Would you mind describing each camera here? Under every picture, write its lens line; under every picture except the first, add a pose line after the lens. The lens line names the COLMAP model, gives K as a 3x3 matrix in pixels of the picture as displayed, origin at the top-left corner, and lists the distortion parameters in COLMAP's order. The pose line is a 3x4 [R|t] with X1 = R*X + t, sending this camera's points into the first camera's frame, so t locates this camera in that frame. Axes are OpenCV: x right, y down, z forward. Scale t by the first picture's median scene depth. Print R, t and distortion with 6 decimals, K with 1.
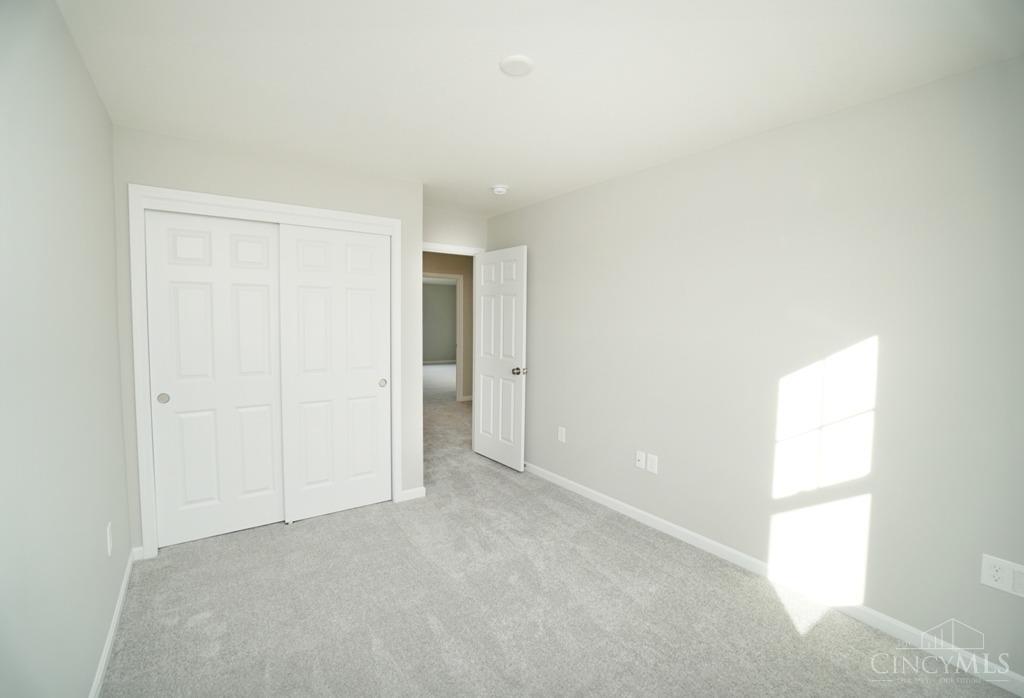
lens RADIAL K [[449.3, 0, 503.8], [0, 449.3, 348.3], [0, 0, 1]] dist [-0.053548, 0.019097]
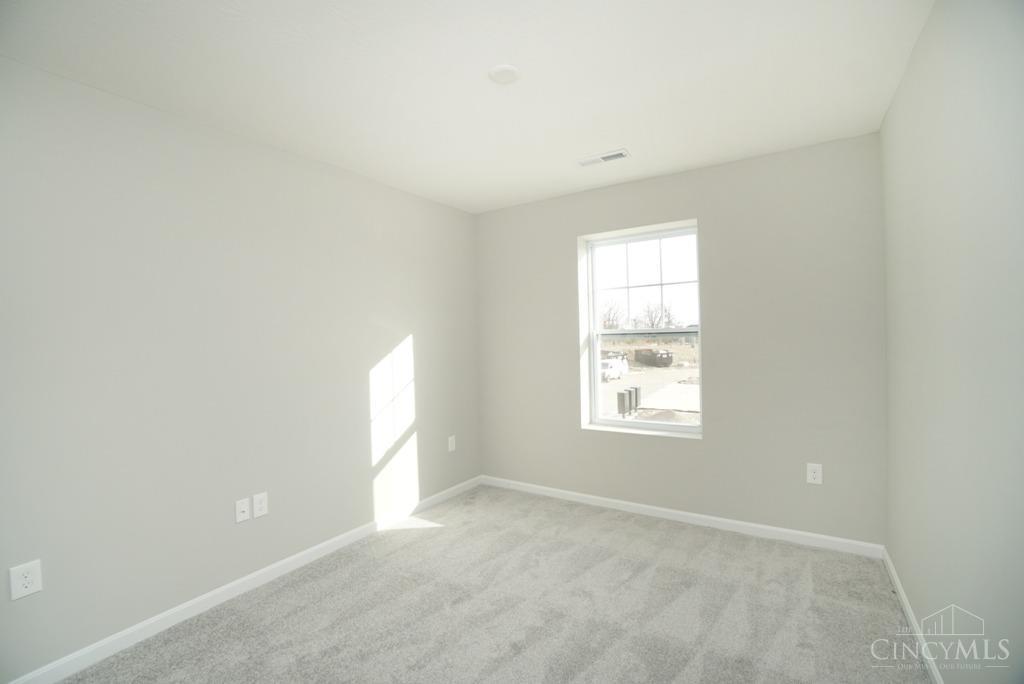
lens RADIAL K [[457.1, 0, 504.6], [0, 457.1, 339.4], [0, 0, 1]] dist [-0.059621, 0.021376]
pose [[-0.369761, -0.021524, 0.928877, -0.721103], [0.069264, 0.996311, 0.050659, -0.060360], [-0.926542, 0.083069, -0.366906, 1.095608]]
